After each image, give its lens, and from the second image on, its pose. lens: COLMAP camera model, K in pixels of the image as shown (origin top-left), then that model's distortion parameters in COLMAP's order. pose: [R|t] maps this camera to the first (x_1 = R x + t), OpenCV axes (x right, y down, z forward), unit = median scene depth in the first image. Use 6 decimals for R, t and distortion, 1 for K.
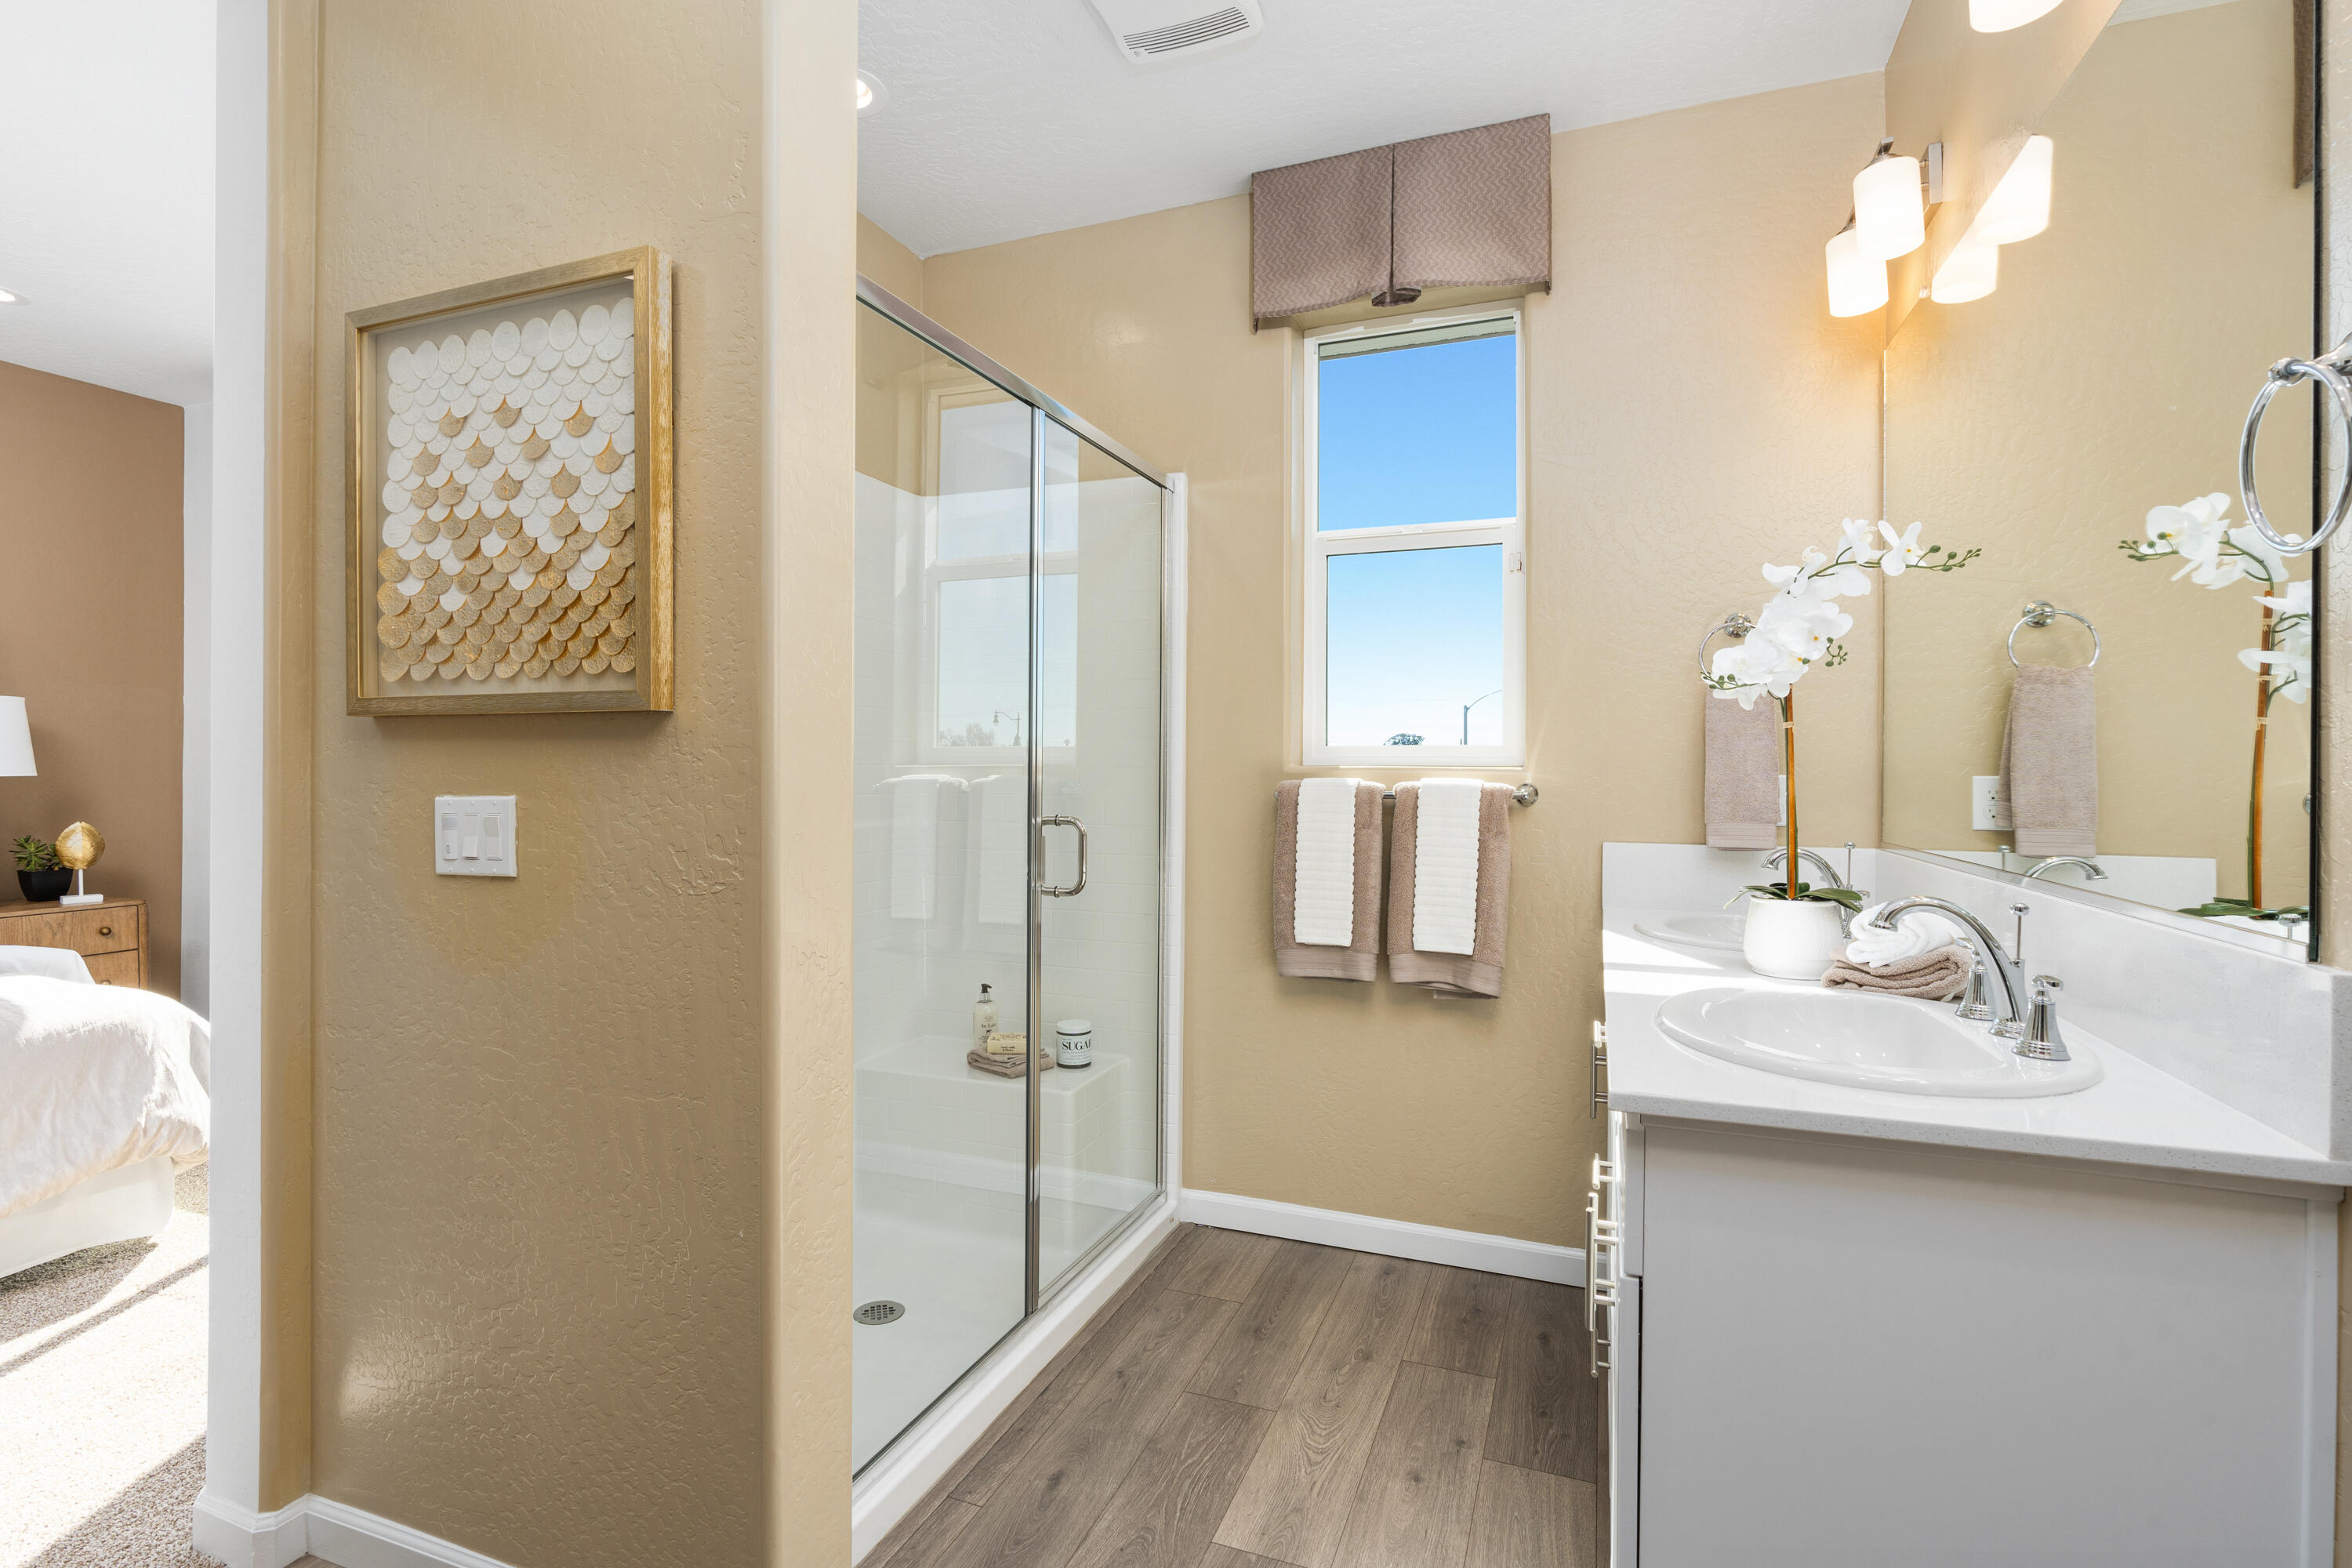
lens RADIAL K [[1132.2, 0, 1172.4], [0, 1132.2, 778.0], [0, 0, 1]] dist [-0.003217, -0.000038]
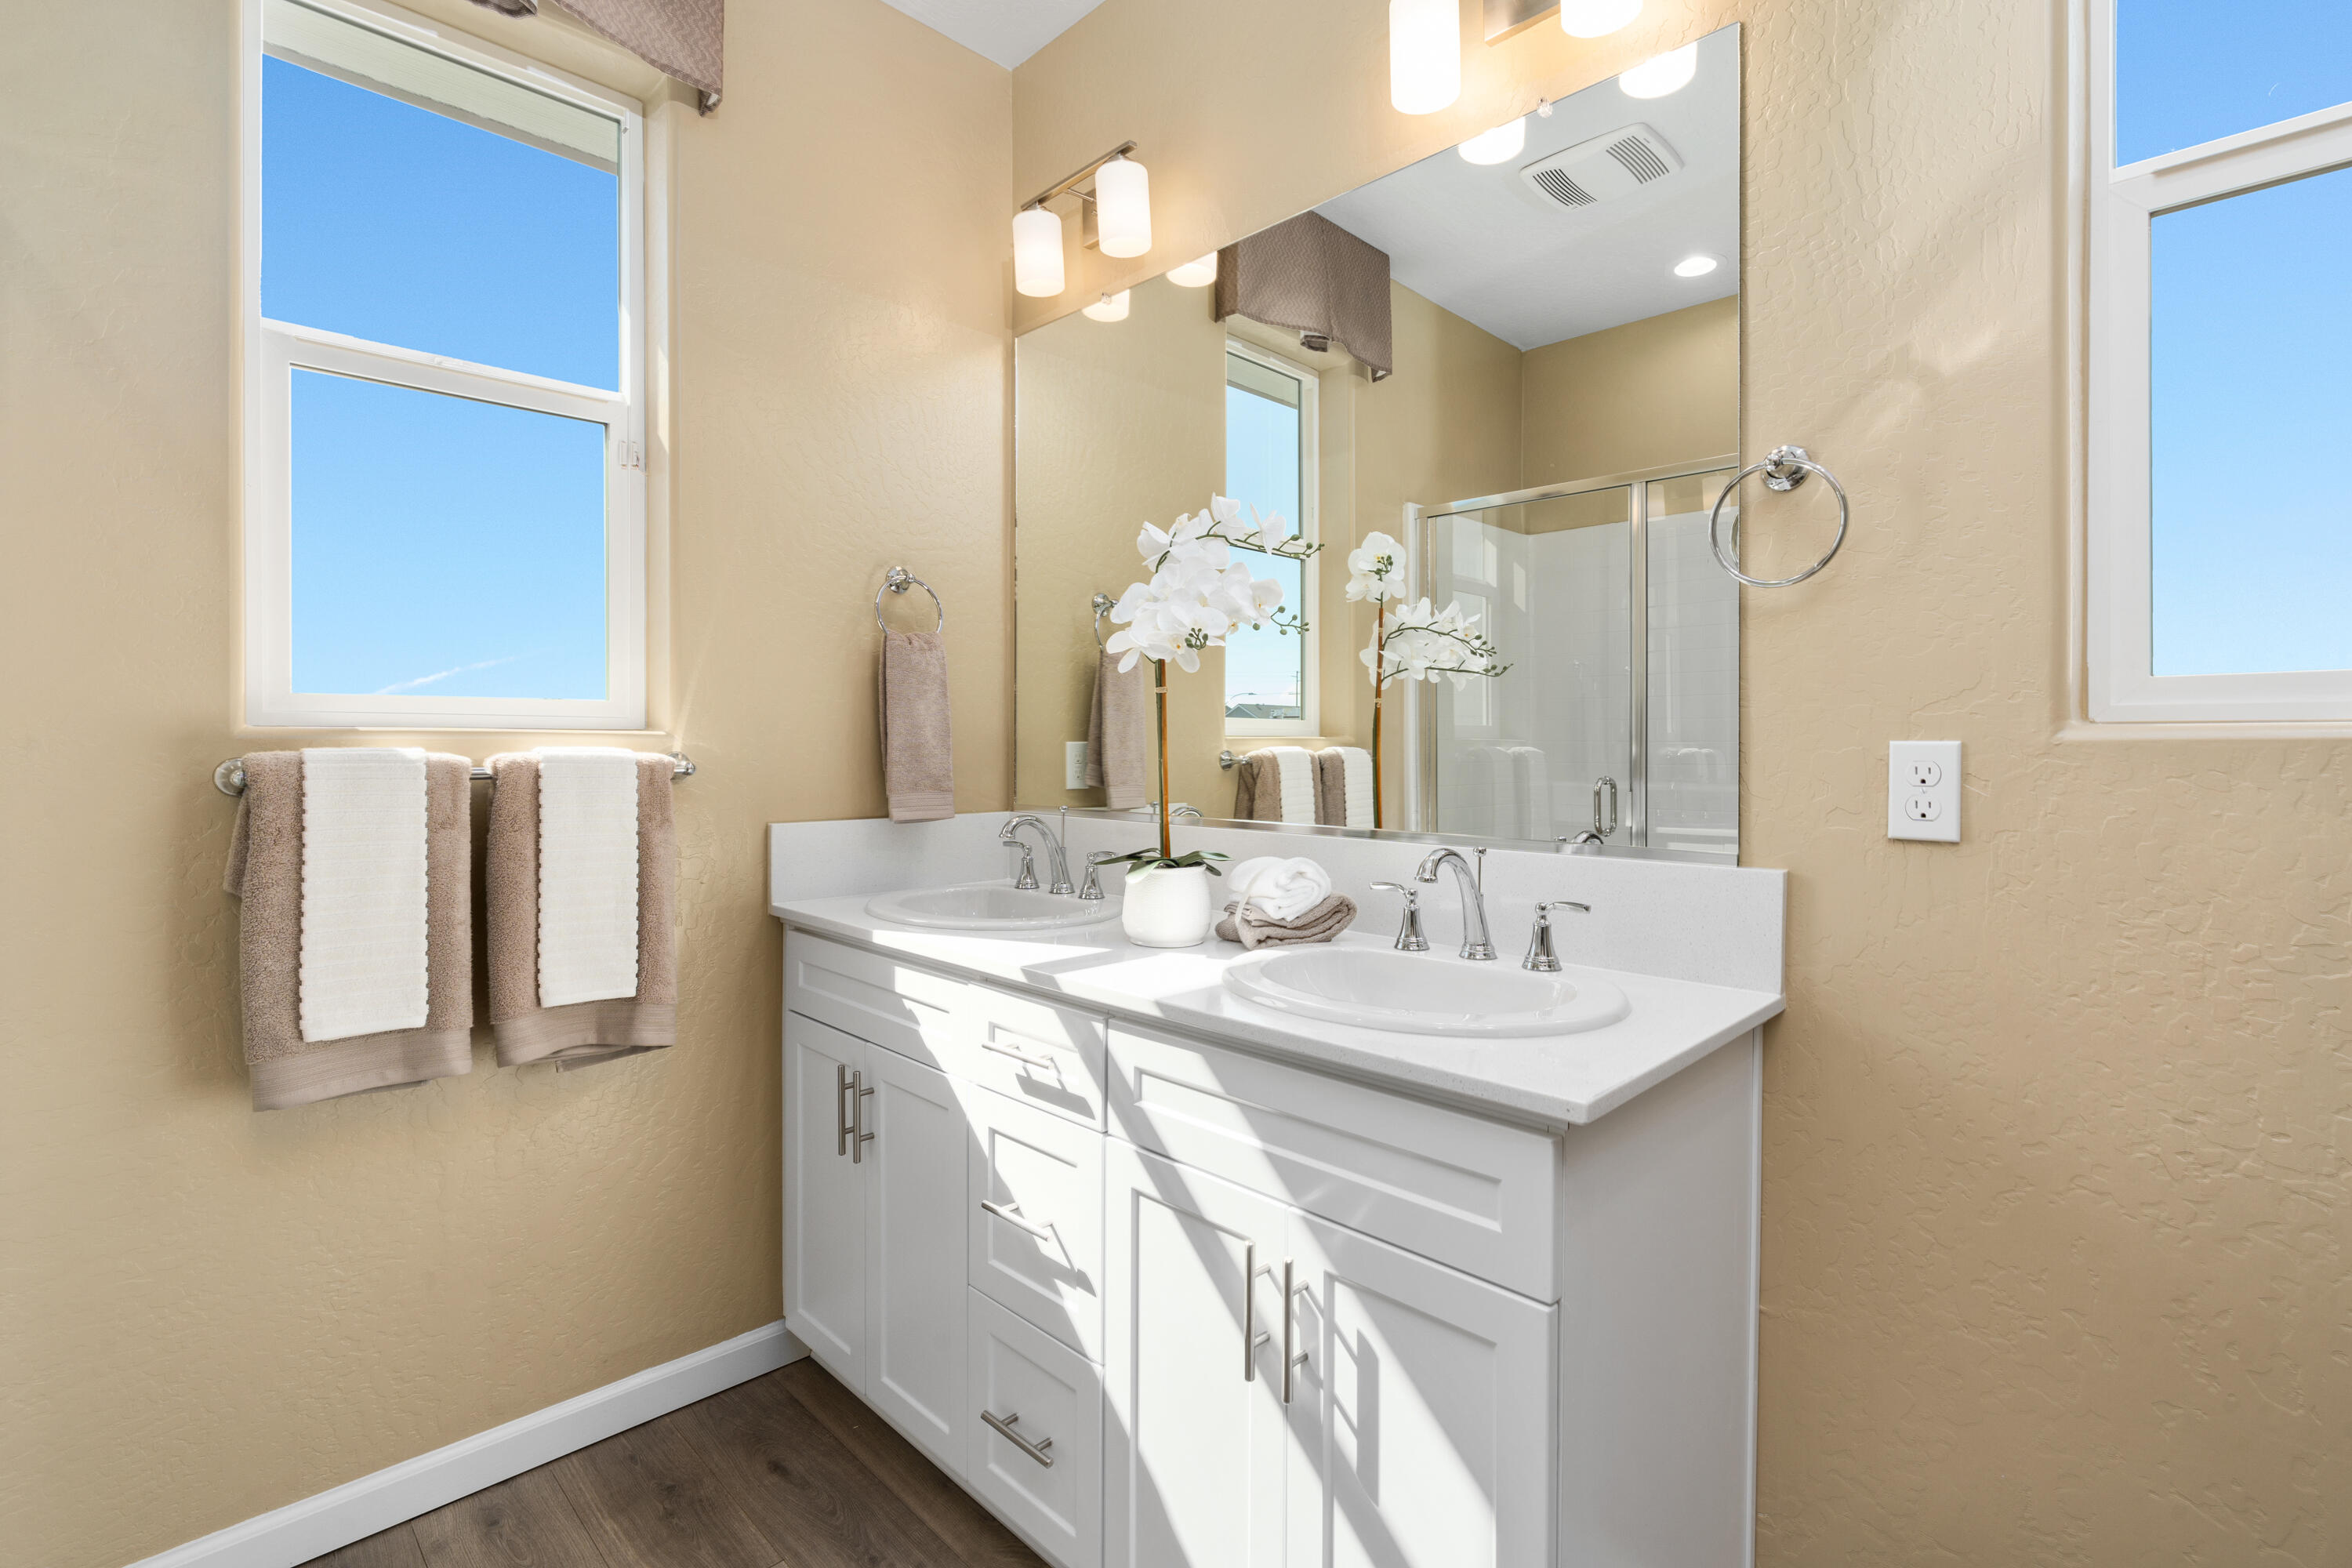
lens RADIAL K [[1073.7, 0, 1180.7], [0, 1073.7, 754.2], [0, 0, 1]] dist [-0.009069, 0.003881]
pose [[0.400236, -0.010965, 0.916346, -0.207054], [0.004524, 0.999940, 0.009989, -0.000070], [-0.916401, 0.000147, 0.400262, 0.412981]]
